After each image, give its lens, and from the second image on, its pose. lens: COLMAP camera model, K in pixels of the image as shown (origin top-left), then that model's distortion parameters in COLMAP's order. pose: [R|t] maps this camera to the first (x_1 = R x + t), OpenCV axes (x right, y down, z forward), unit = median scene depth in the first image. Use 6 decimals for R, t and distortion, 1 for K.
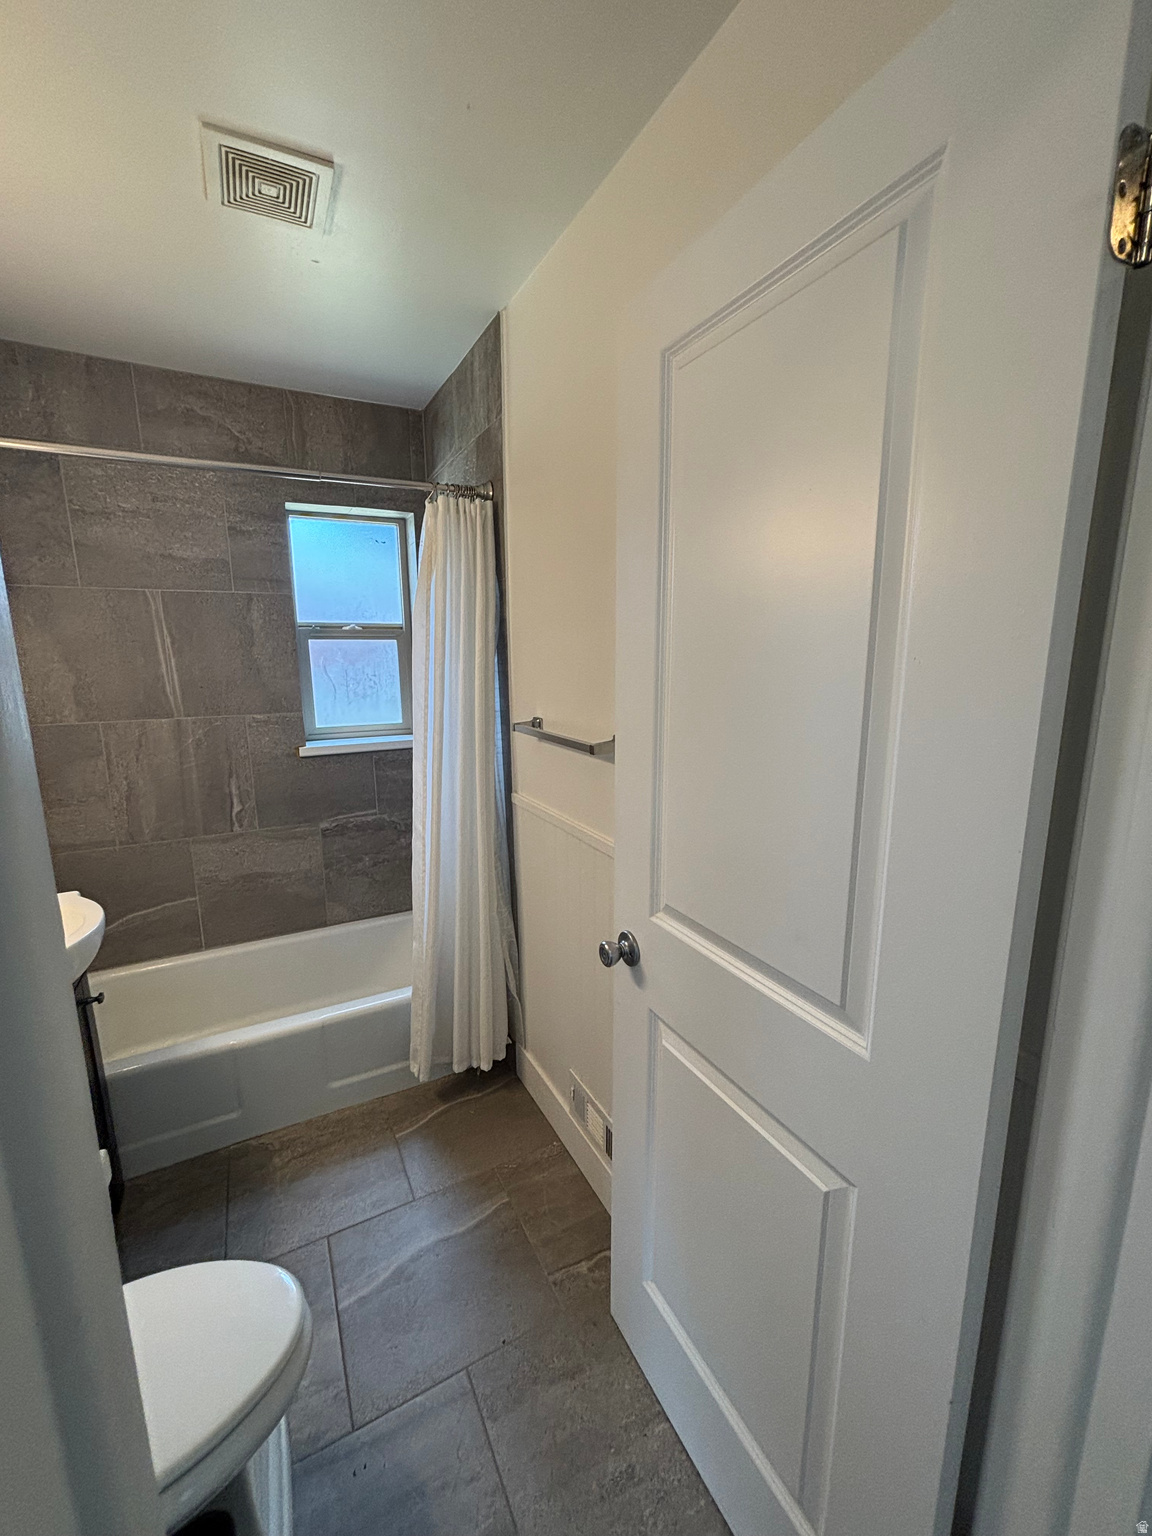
lens RADIAL K [[614.6, 0, 566.9], [0, 614.6, 767.4], [0, 0, 1]] dist [-0.000538, 0.001717]
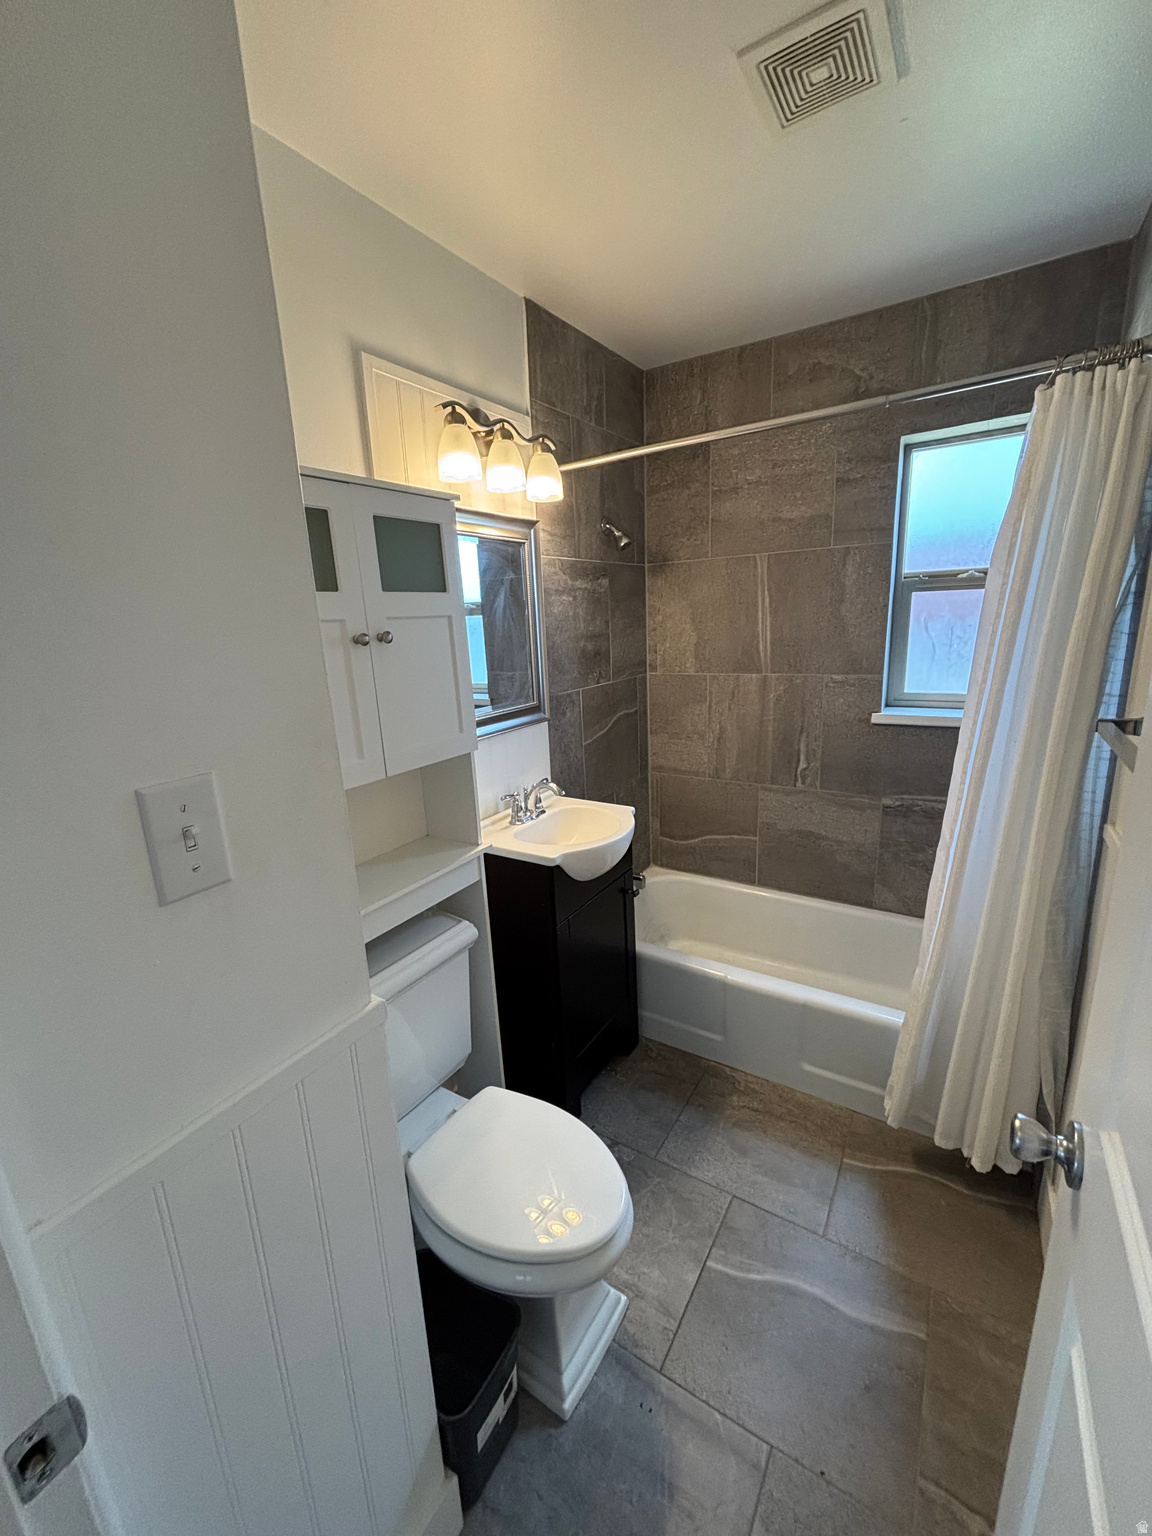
lens RADIAL K [[614.6, 0, 573.6], [0, 614.6, 767.7], [0, 0, 1]] dist [-0.000538, 0.001717]
pose [[0.518738, 0.191183, -0.833282, 0.126920], [-0.122636, 0.981236, 0.148785, -0.037535], [0.846092, 0.025009, 0.532450, 0.143487]]
